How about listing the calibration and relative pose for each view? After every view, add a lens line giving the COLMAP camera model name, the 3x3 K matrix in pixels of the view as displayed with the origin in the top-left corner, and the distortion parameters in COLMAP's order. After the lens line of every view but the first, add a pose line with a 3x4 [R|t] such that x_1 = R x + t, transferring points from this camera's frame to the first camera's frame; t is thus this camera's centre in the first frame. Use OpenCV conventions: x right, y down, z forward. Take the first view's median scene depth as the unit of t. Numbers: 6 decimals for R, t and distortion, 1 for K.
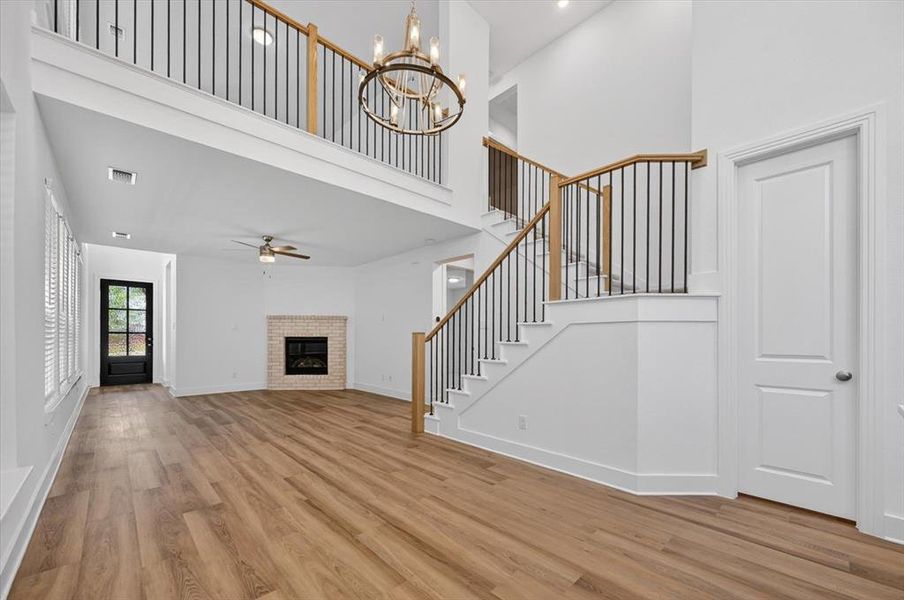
lens RADIAL K [[355.6, 0, 456.4], [0, 355.6, 334.7], [0, 0, 1]] dist [-0.001292, -0.000209]
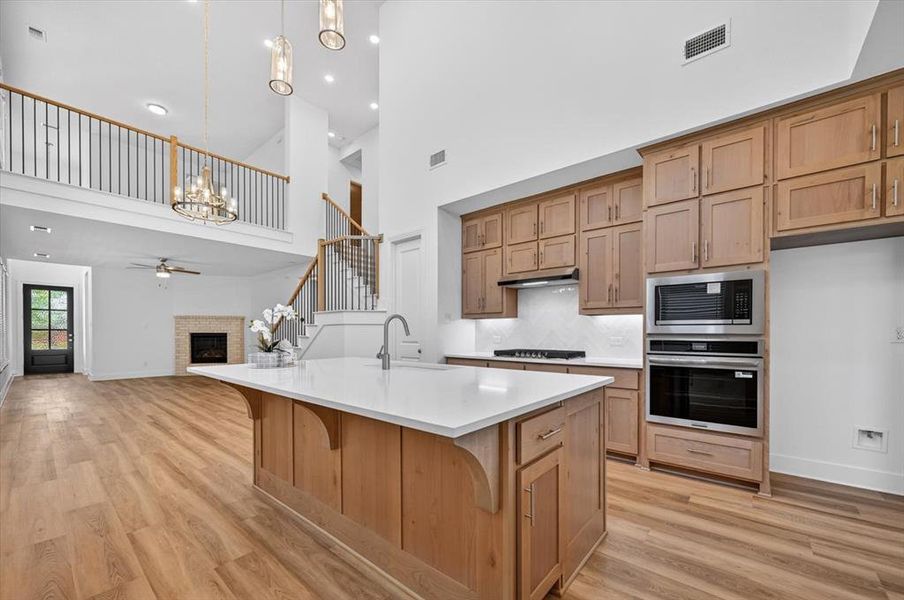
lens RADIAL K [[352.9, 0, 455.1], [0, 352.9, 332.9], [0, 0, 1]] dist [-0.000864, 0.000188]
pose [[0.994738, -0.002488, 0.102423, 0.427234], [0.001728, 0.999970, 0.007505, -0.002230], [-0.102439, -0.007288, 0.994713, -0.439422]]
